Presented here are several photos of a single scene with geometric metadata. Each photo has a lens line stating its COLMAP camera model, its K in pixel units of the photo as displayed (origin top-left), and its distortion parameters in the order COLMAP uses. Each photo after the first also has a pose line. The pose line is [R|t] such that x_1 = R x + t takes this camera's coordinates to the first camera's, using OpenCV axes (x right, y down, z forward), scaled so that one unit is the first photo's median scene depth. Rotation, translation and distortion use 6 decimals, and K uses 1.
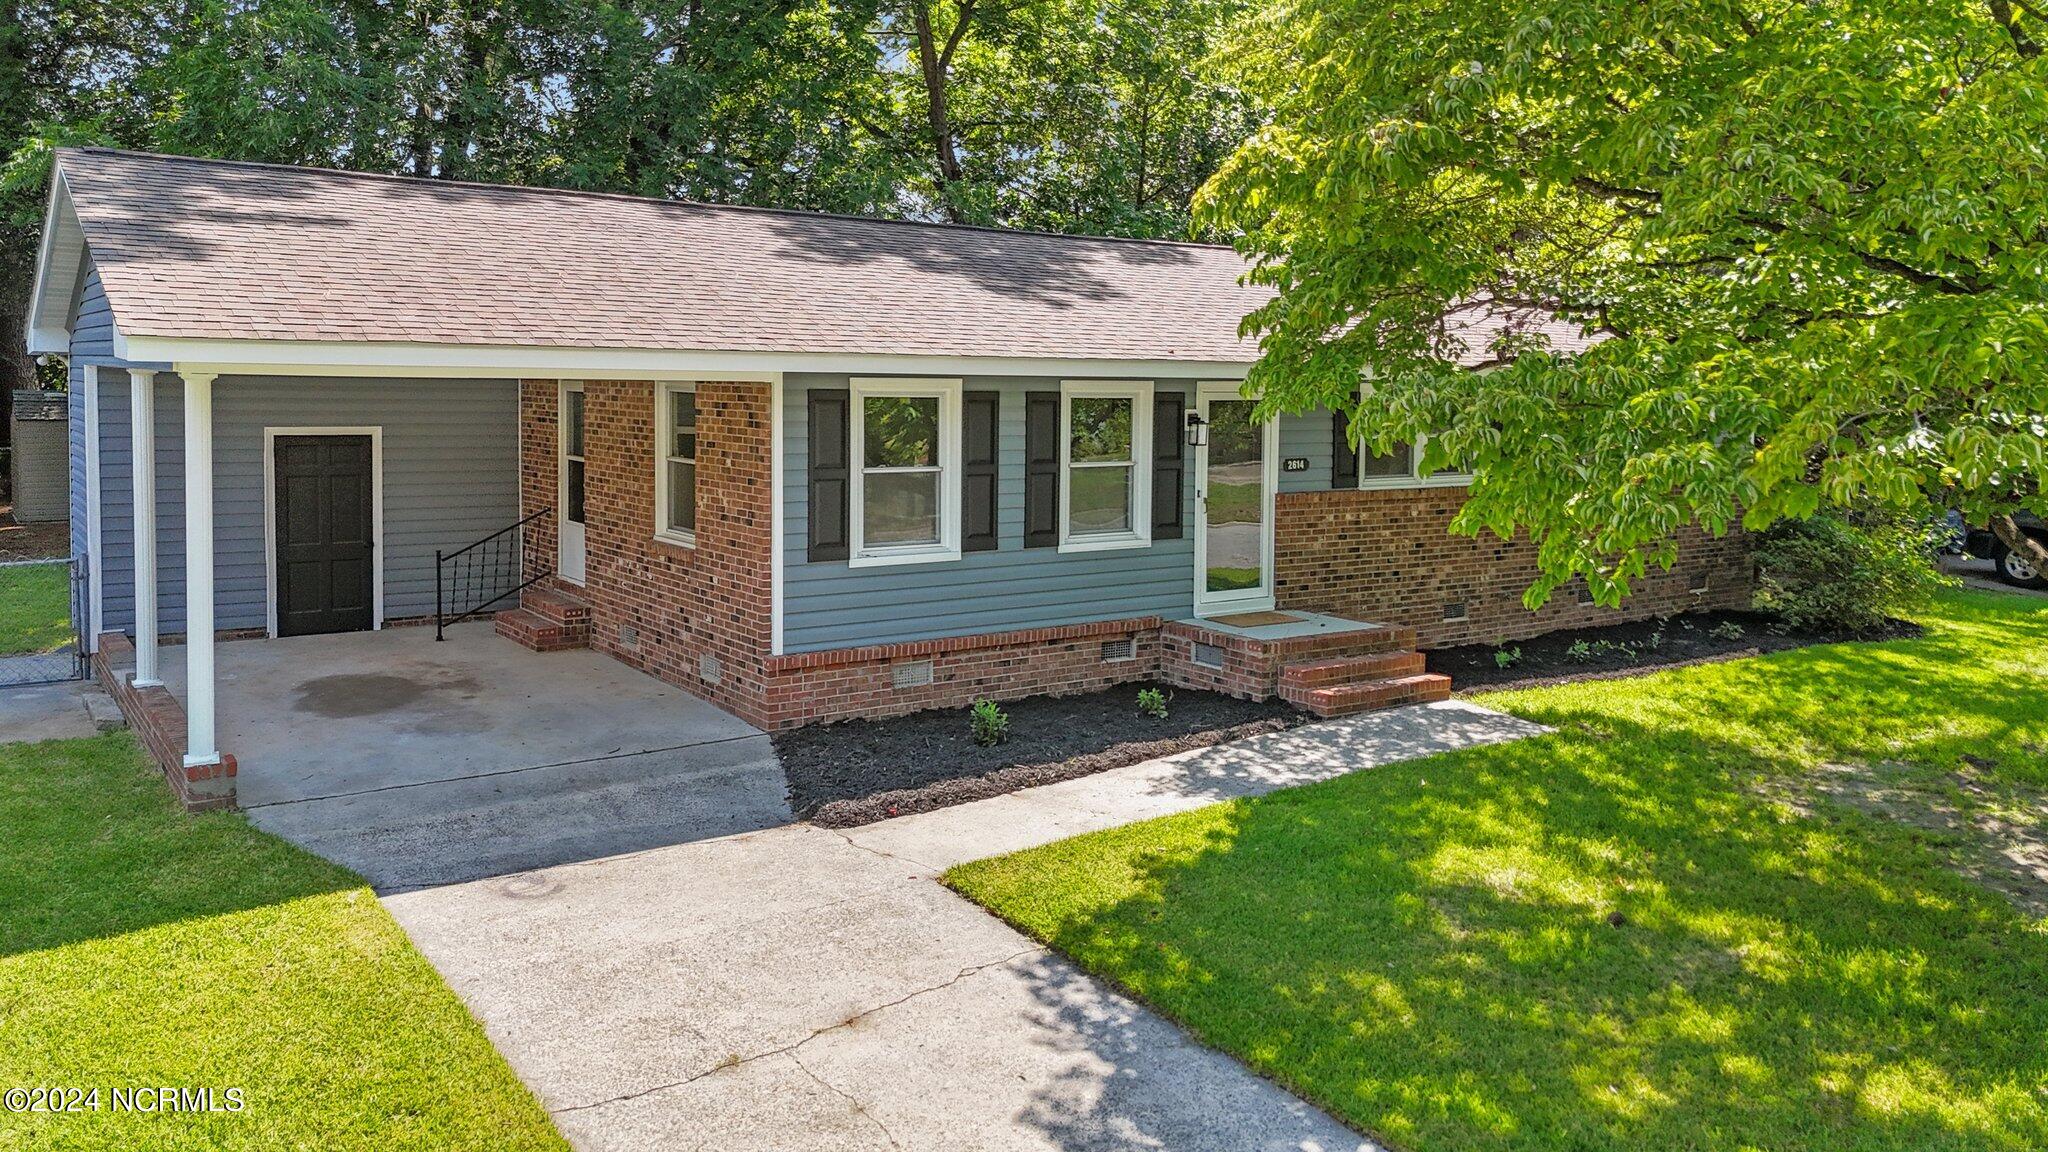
lens RADIAL K [[1484.7, 0, 1012.5], [0, 1484.7, 568.1], [0, 0, 1]] dist [0.046838, -0.024821]
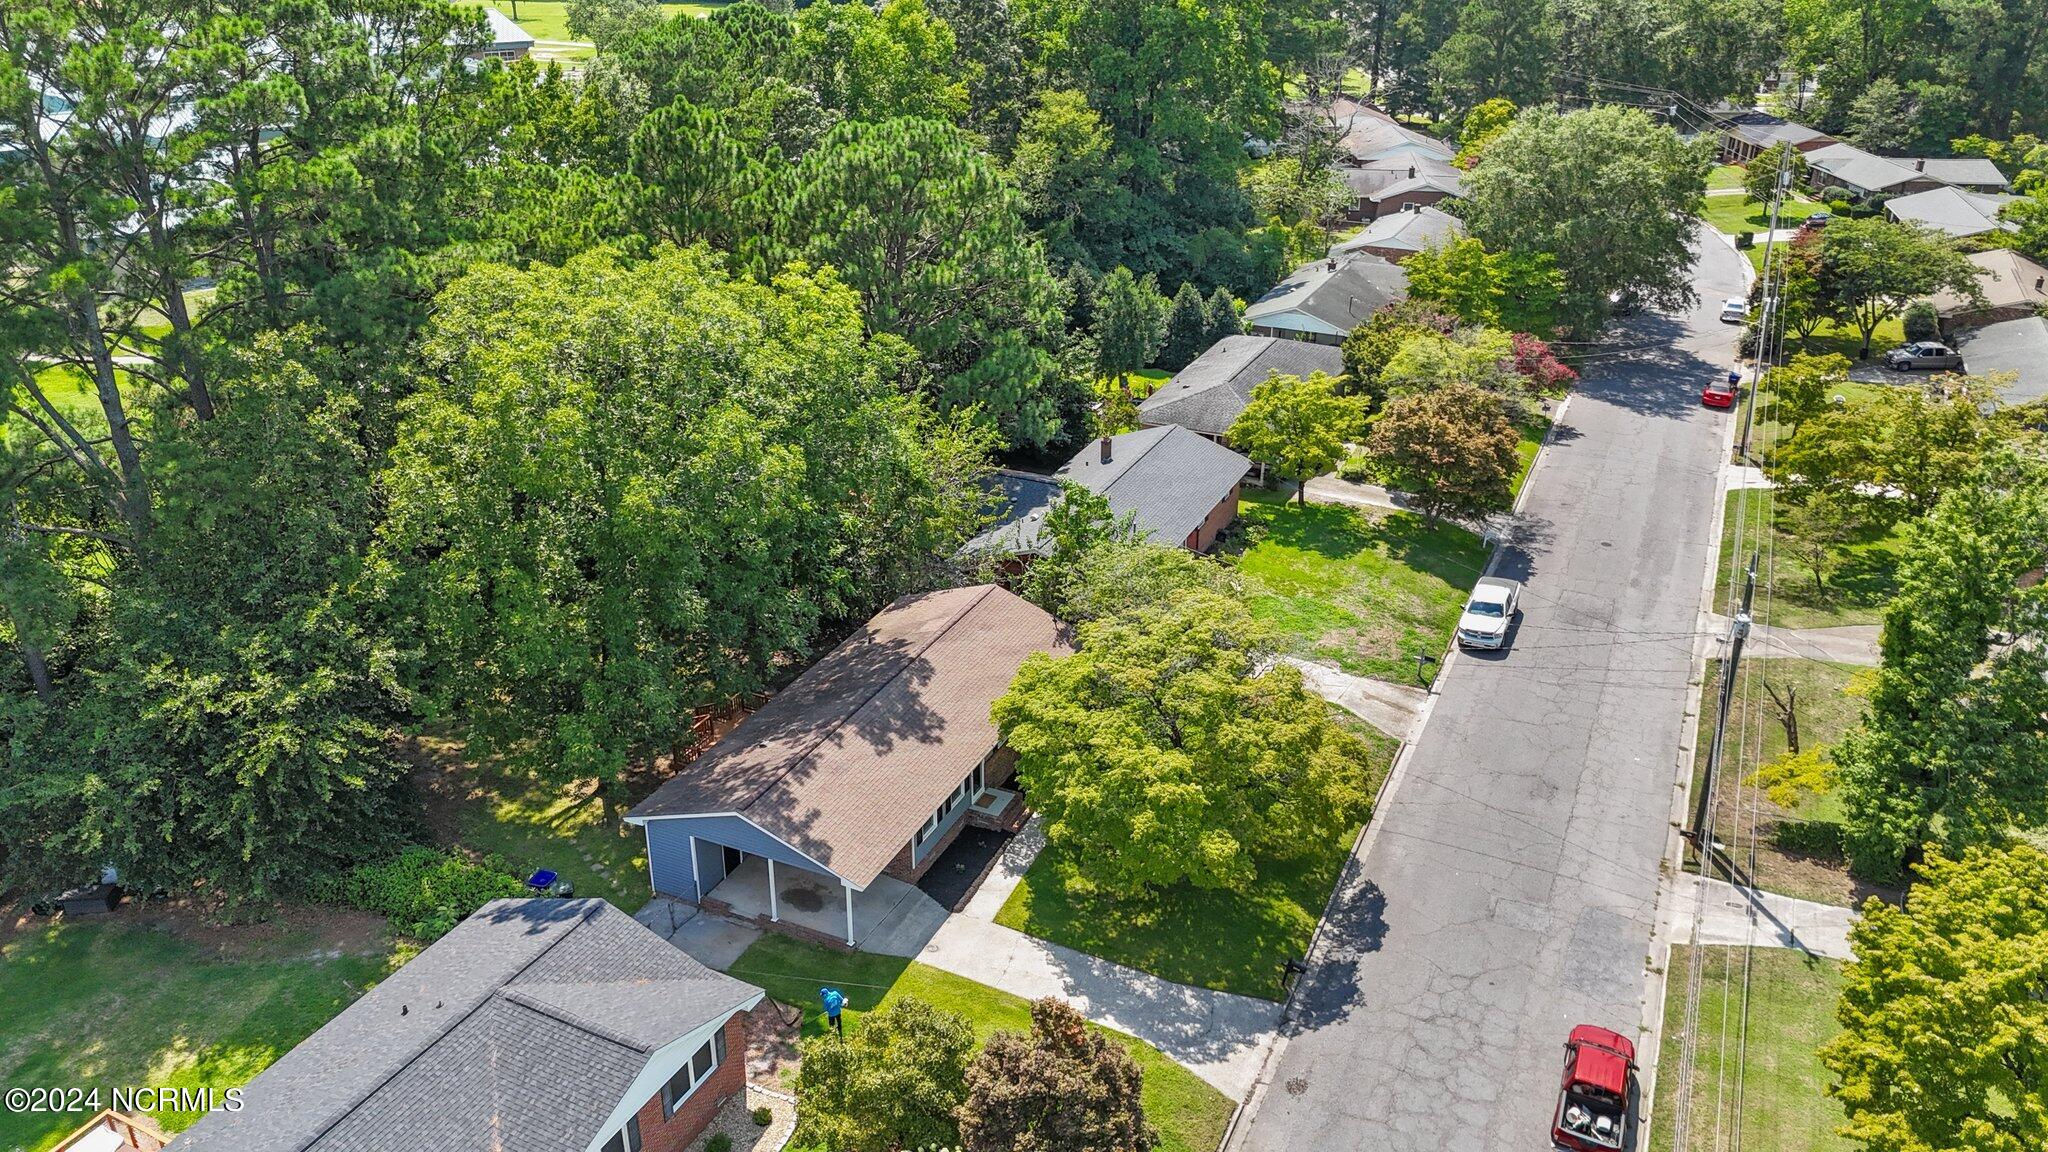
lens RADIAL K [[1484.7, 0, 1020.8], [0, 1484.7, 573.3], [0, 0, 1]] dist [0.046838, -0.024821]
pose [[0.868240, -0.220180, 0.444612, -1.904645], [0.032390, 0.919377, 0.392041, -2.803171], [-0.495086, -0.325985, 0.805372, -2.750754]]
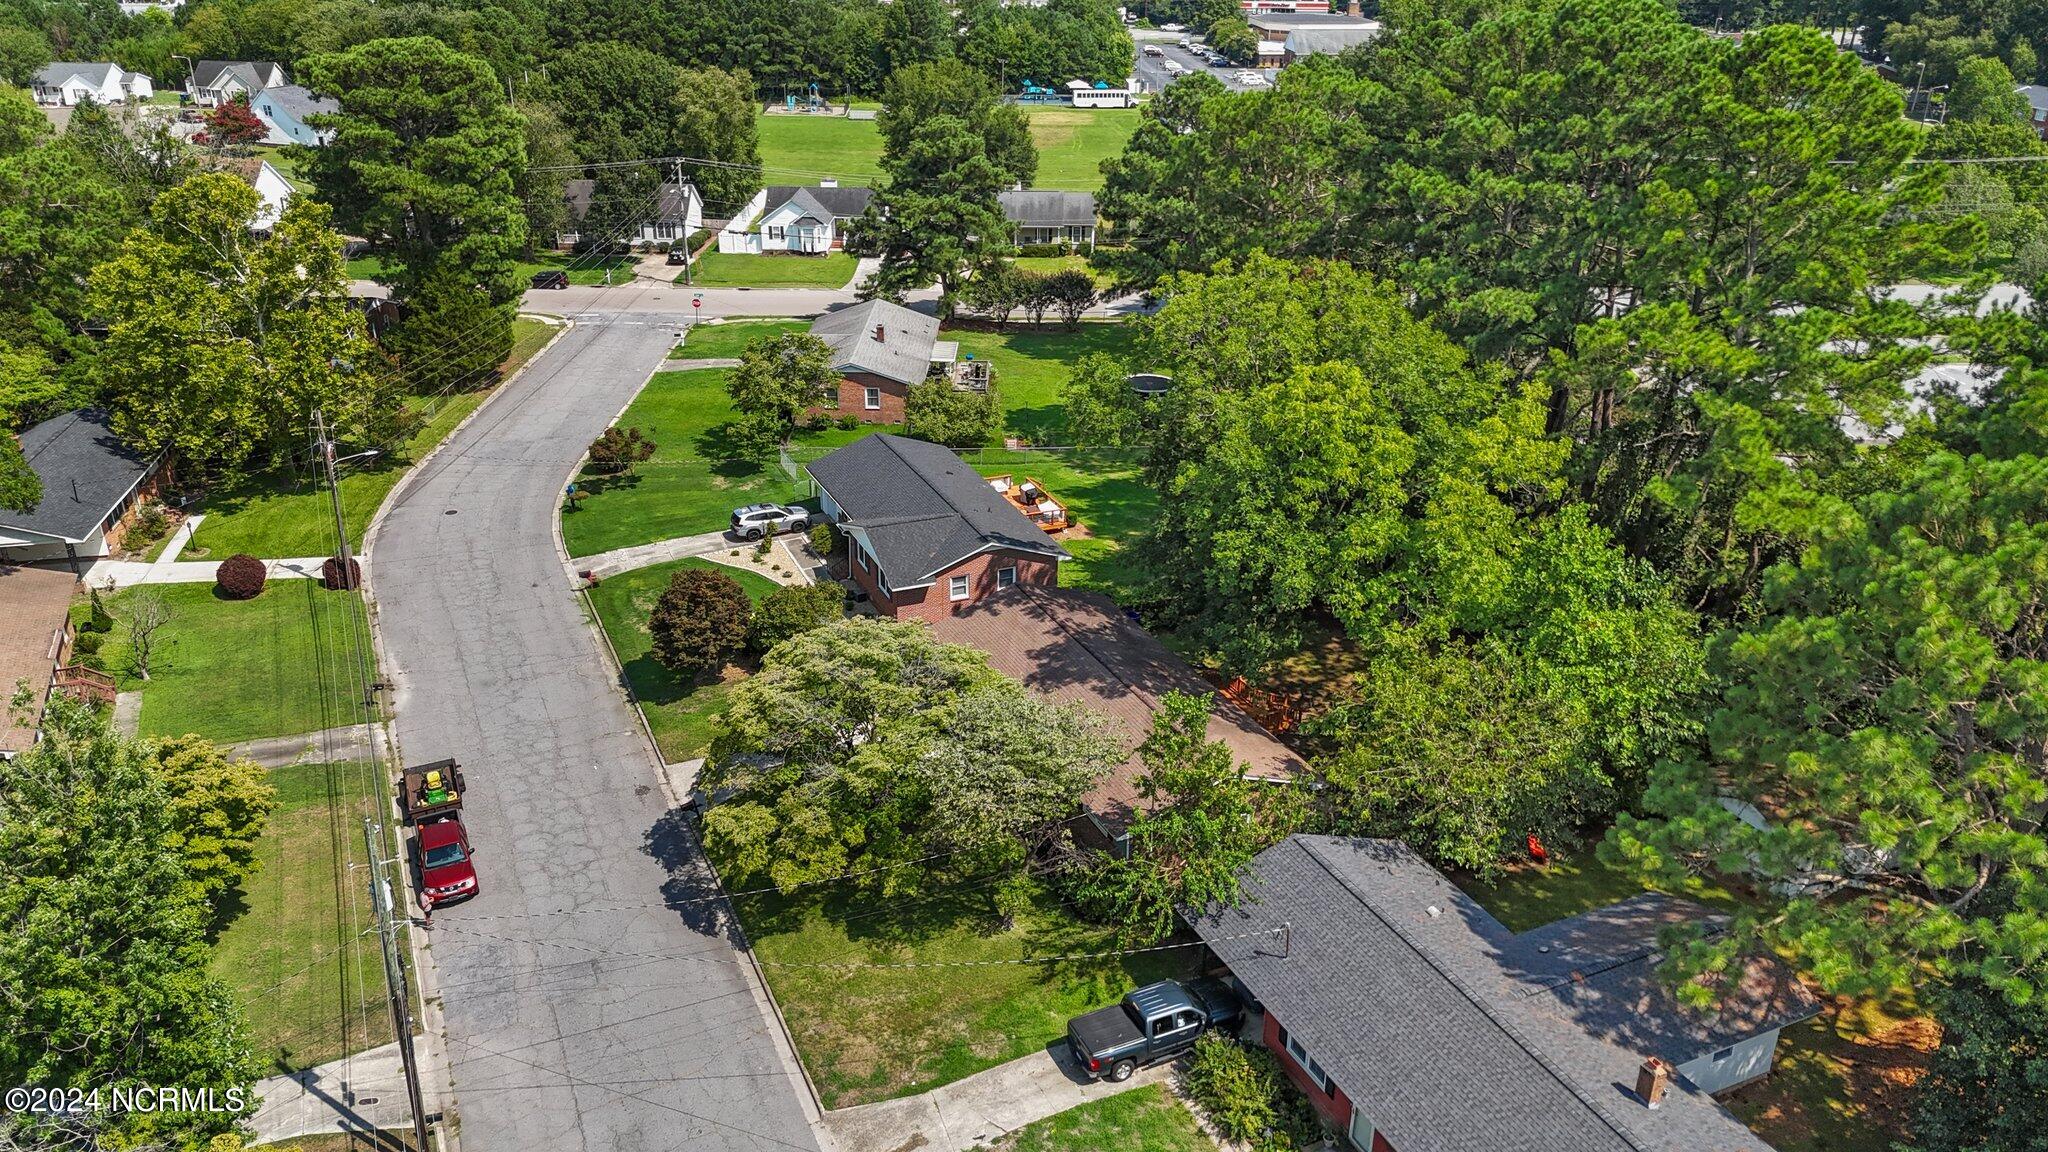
lens RADIAL K [[1484.7, 0, 1042.0], [0, 1484.7, 581.7], [0, 0, 1]] dist [0.046838, -0.024821]
pose [[-0.165847, 0.392544, -0.904657, 5.471253], [-0.057011, 0.912010, 0.406186, -3.105158], [0.984502, 0.118940, -0.128875, 2.256379]]
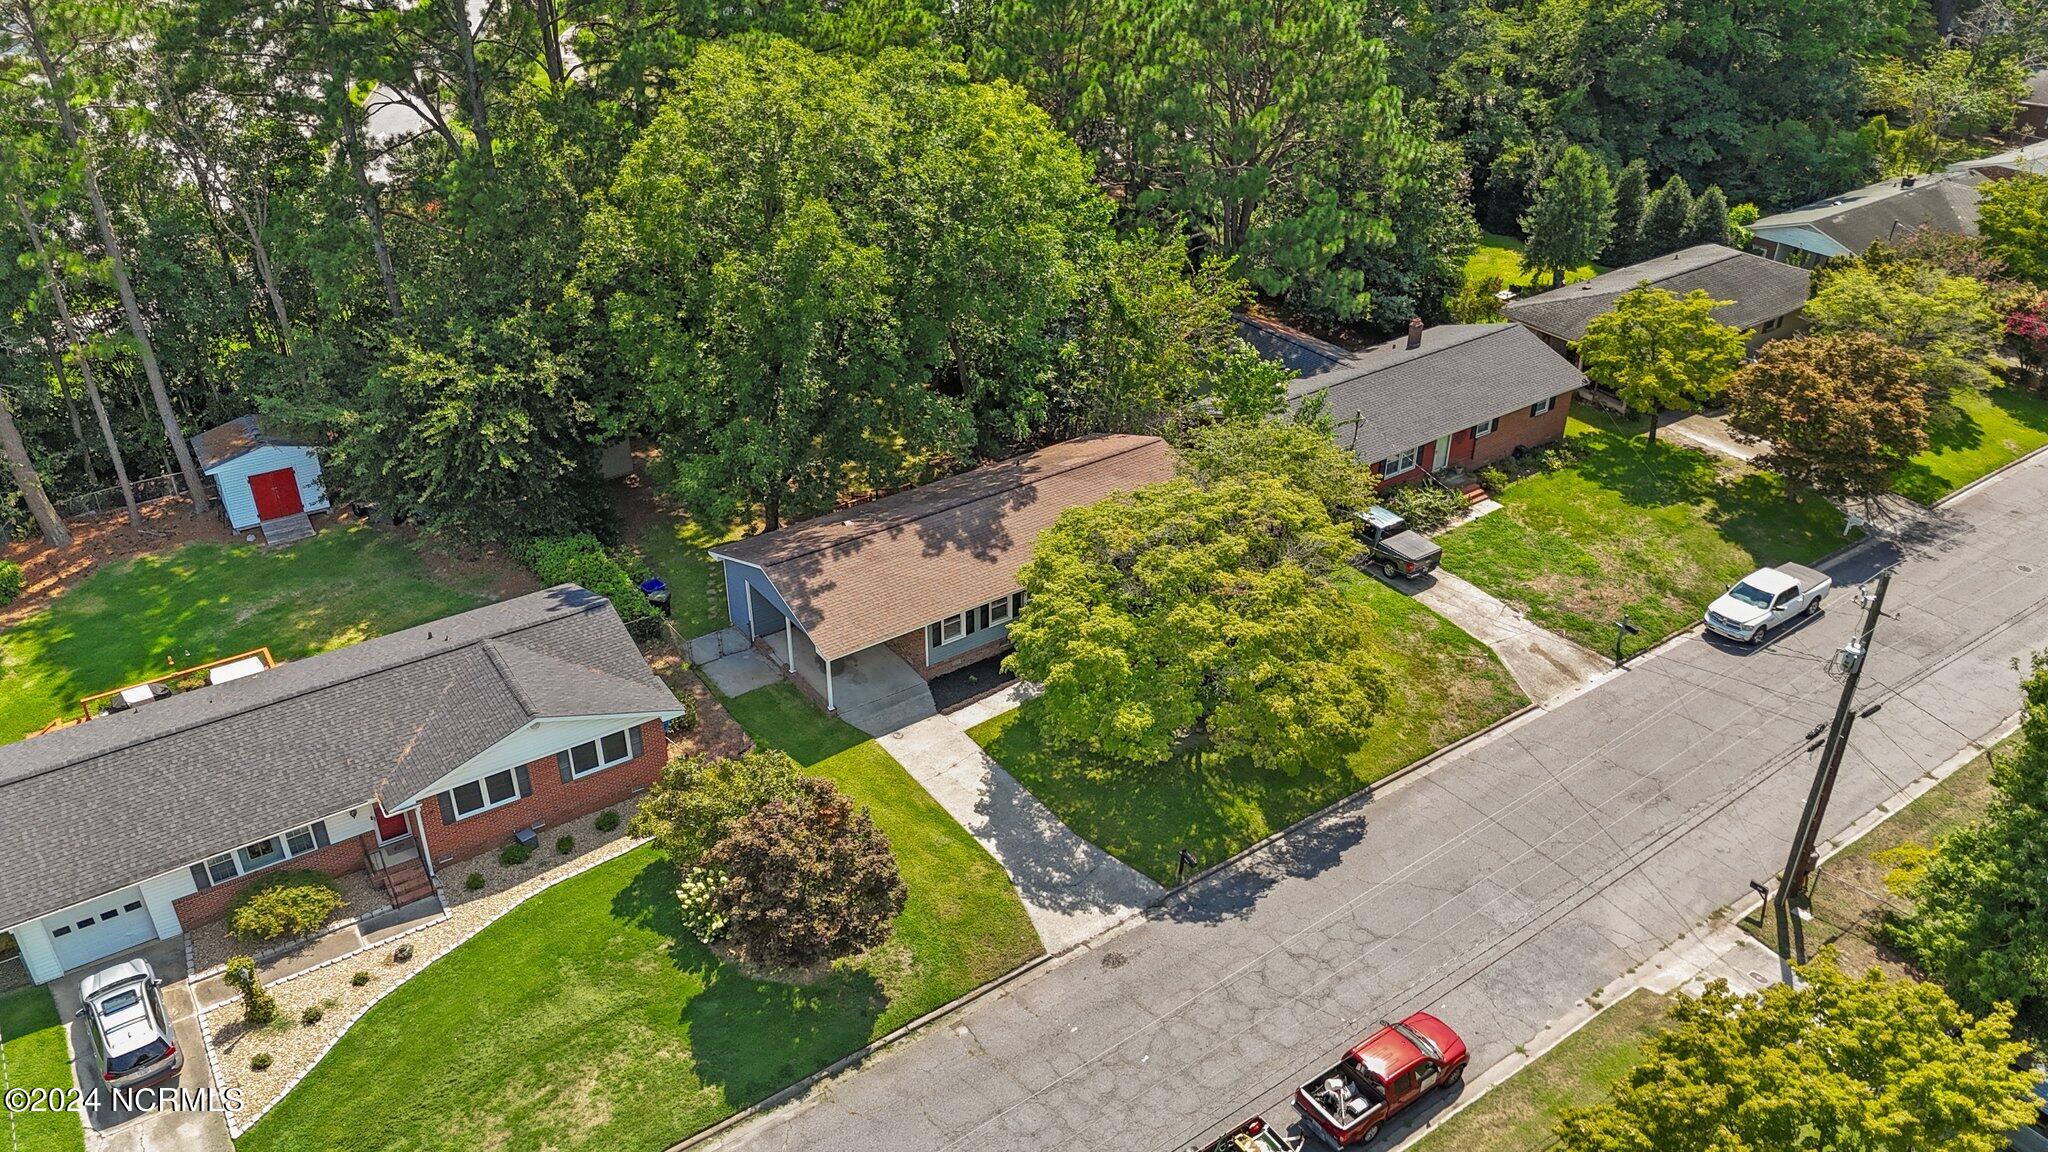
lens RADIAL K [[1484.7, 0, 1023.0], [0, 1484.7, 575.4], [0, 0, 1]] dist [0.046838, -0.024821]
pose [[0.999910, -0.013343, 0.001117, 0.160120], [0.011260, 0.883058, 0.469128, -2.732273], [-0.007246, -0.469074, 0.883129, -3.448185]]
